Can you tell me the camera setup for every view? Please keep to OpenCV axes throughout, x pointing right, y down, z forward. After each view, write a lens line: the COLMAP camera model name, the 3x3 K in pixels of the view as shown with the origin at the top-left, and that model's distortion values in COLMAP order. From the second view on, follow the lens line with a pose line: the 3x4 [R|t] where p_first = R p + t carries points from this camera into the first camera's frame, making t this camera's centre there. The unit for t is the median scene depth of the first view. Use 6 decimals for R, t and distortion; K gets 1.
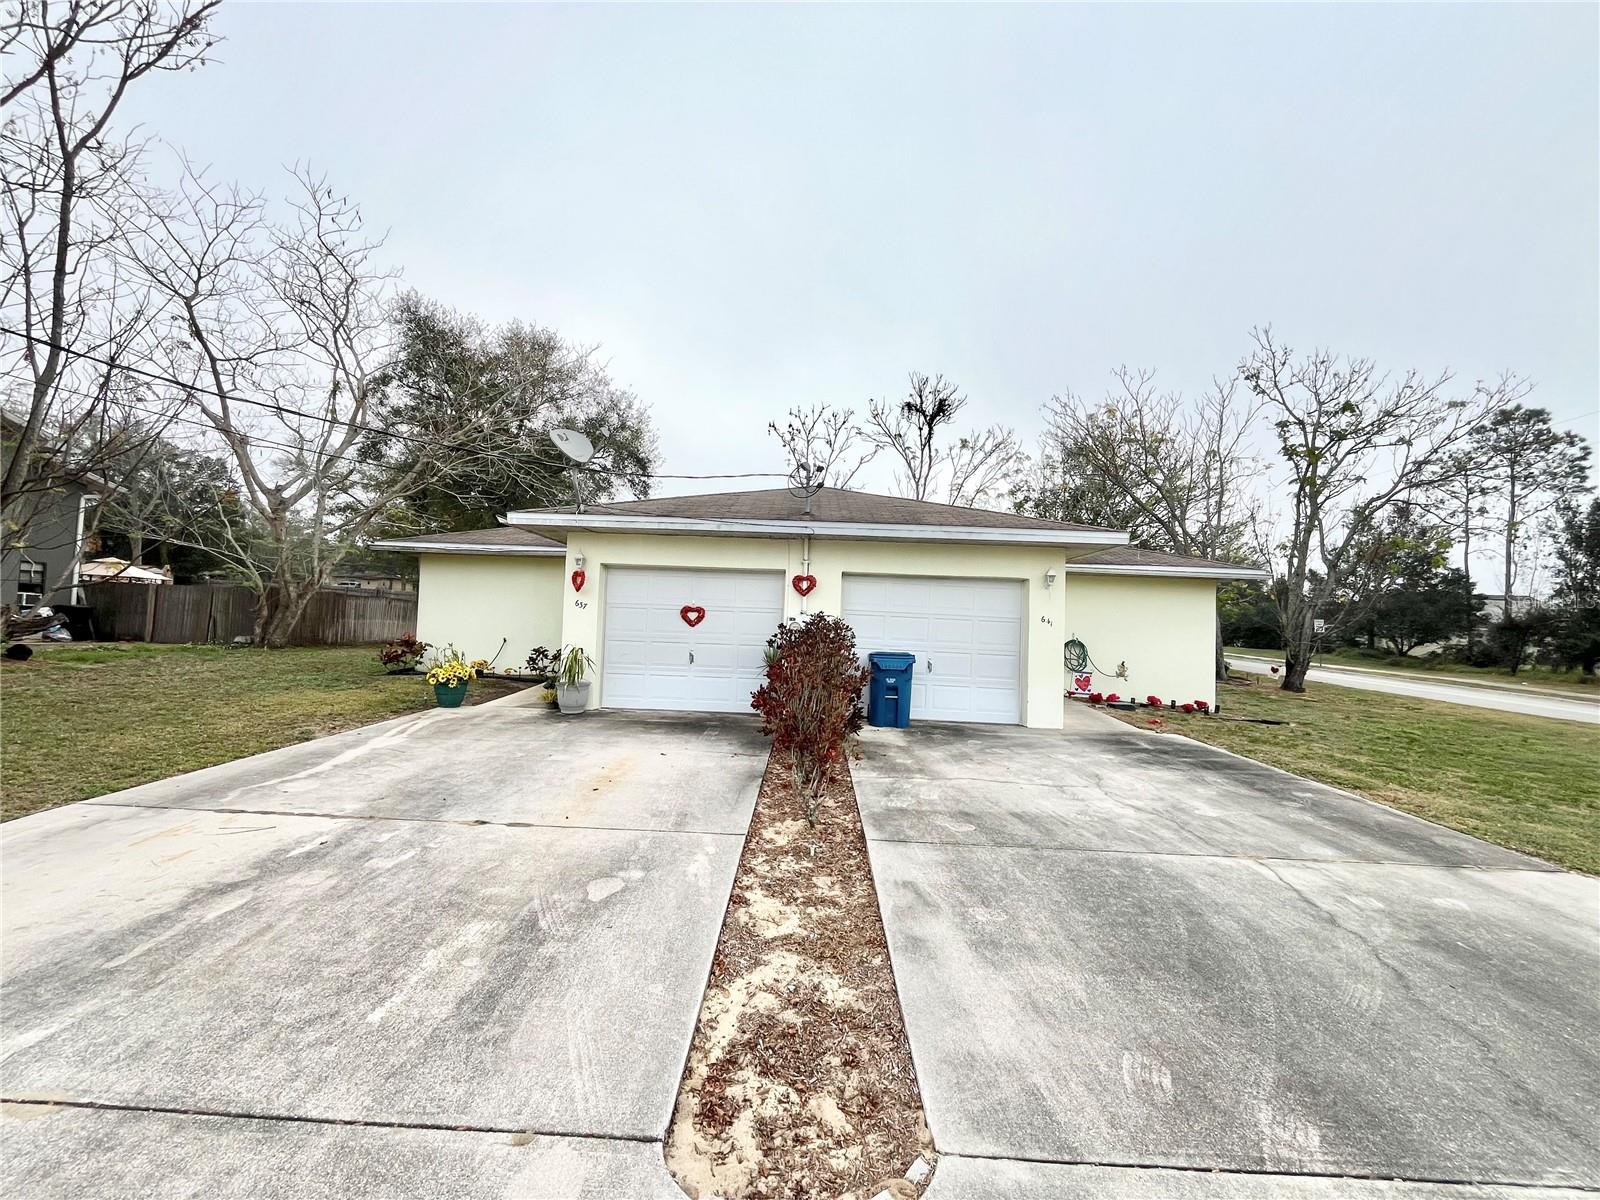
lens RADIAL K [[651.5, 0, 799.9], [0, 651.5, 595.4], [0, 0, 1]] dist [-0.002891, 0.000456]
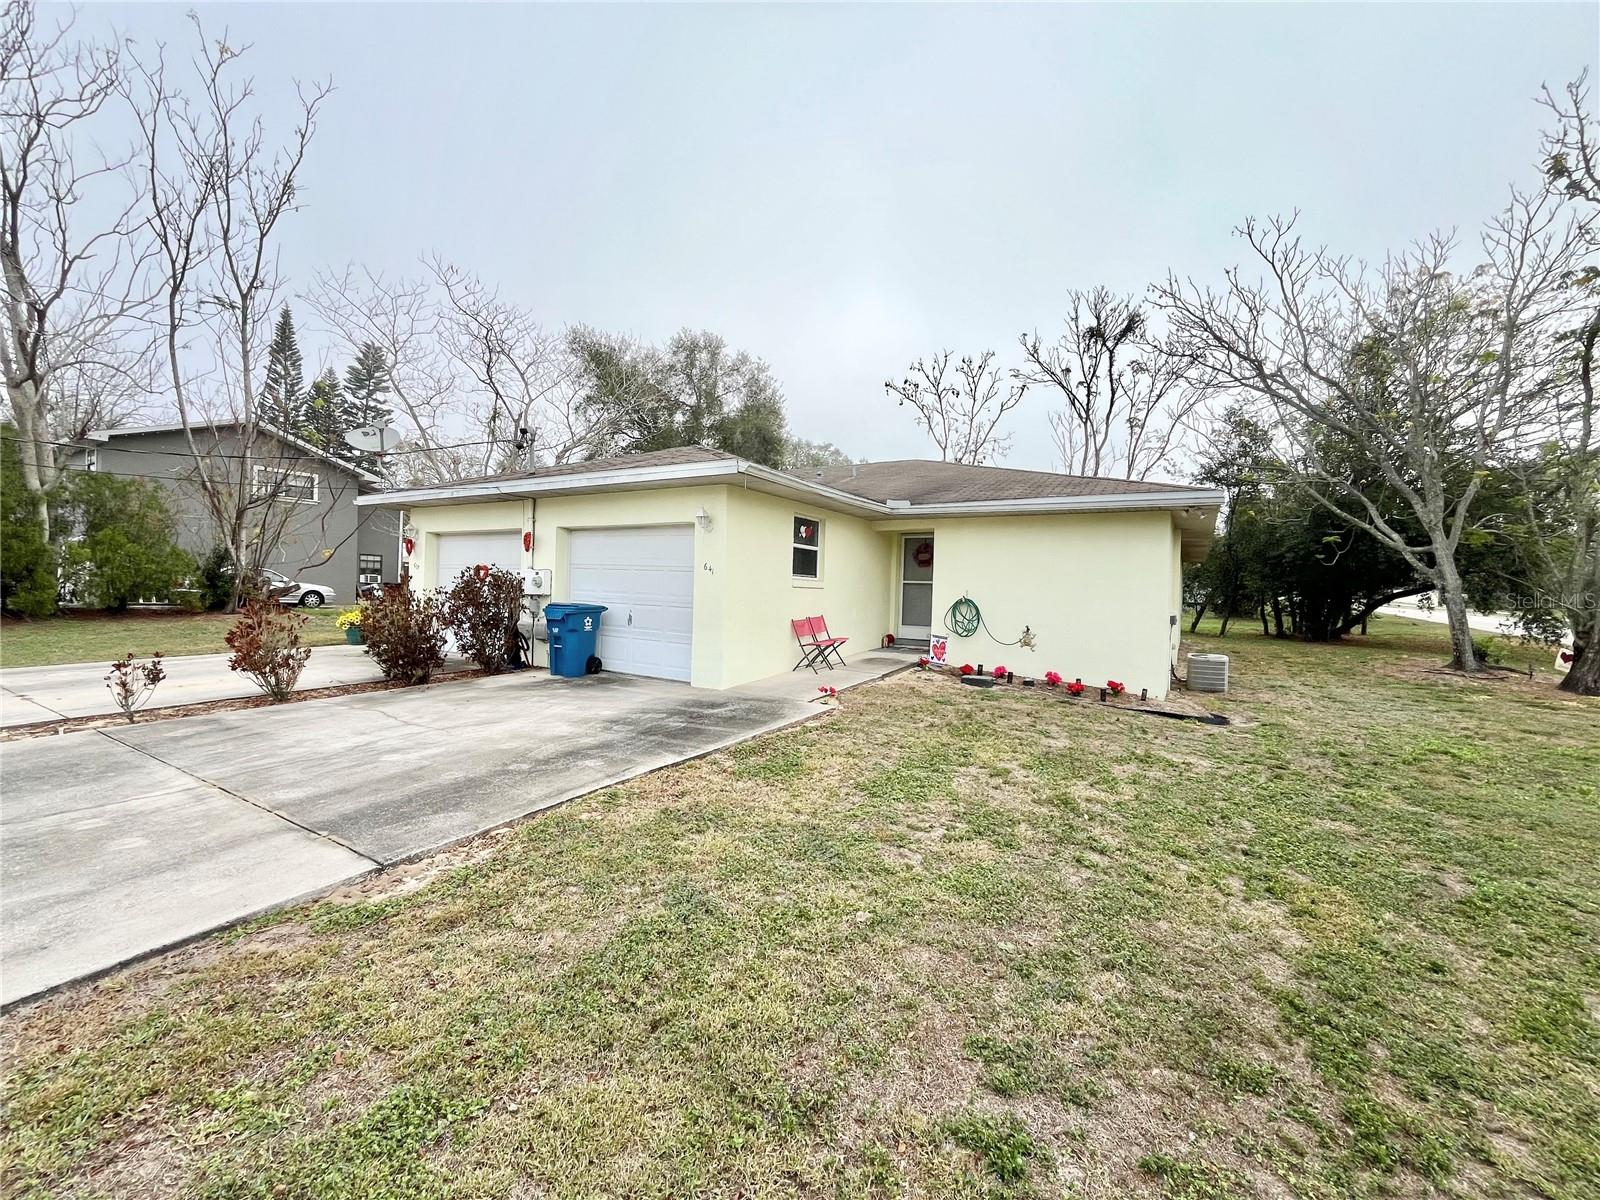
lens RADIAL K [[651.5, 0, 792.0], [0, 651.5, 596.0], [0, 0, 1]] dist [-0.002891, 0.000456]
pose [[0.865474, -0.007591, -0.500896, 0.658281], [0.024457, 0.999333, 0.027114, 0.039769], [0.500356, -0.035717, 0.865083, 0.206592]]
